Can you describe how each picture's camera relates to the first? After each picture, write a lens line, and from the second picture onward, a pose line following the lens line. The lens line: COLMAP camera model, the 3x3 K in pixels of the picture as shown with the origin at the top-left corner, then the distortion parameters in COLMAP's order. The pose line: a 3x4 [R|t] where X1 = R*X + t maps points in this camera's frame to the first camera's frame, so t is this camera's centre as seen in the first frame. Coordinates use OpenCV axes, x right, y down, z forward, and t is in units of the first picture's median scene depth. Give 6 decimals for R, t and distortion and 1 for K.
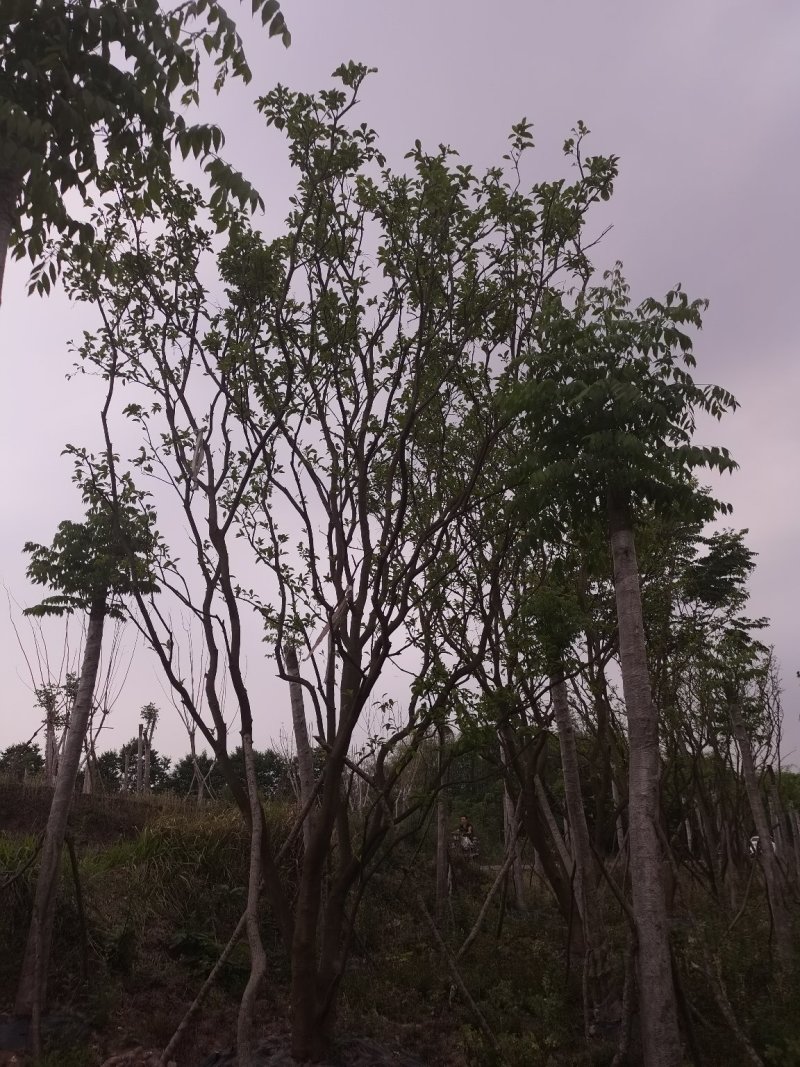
lens RADIAL K [[831.8, 0, 400.0], [0, 831.8, 533.5], [0, 0, 1]] dist [0.041454, -0.007949]
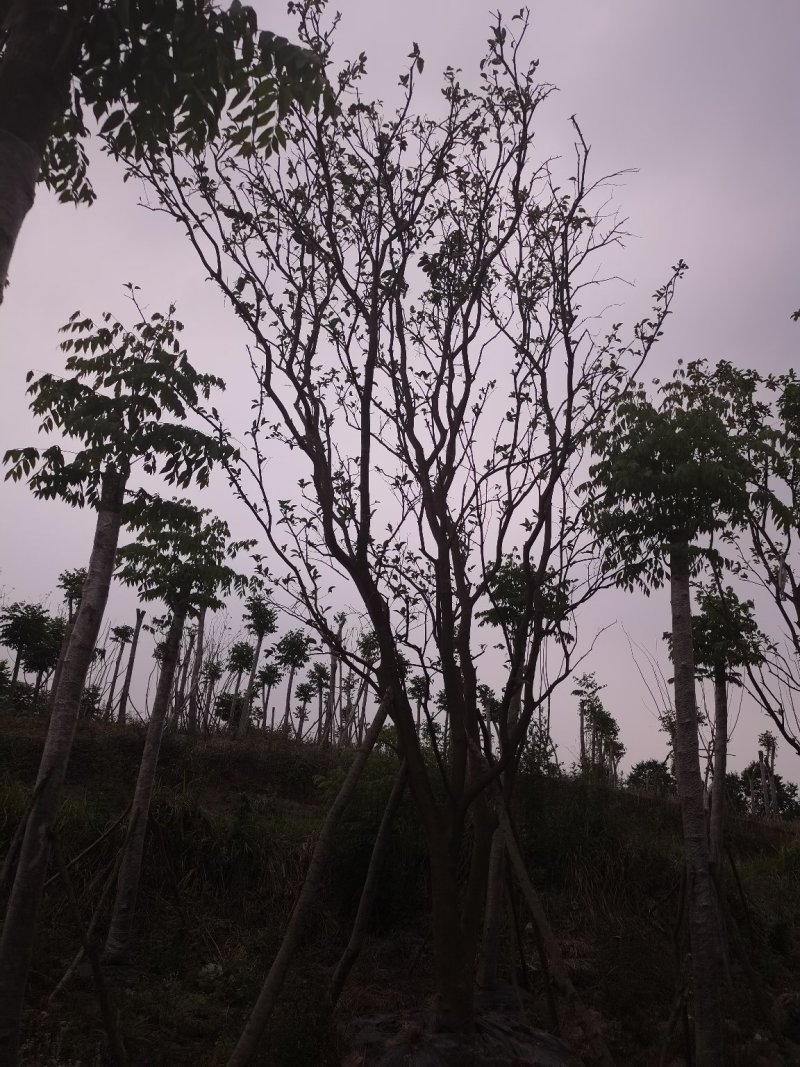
lens RADIAL K [[831.8, 0, 400.0], [0, 831.8, 533.5], [0, 0, 1]] dist [0.041454, -0.007949]
pose [[0.773913, -0.127504, -0.620324, 0.112961], [0.114240, 0.991561, -0.061285, -0.119244], [0.622903, -0.023436, 0.781948, -0.390245]]
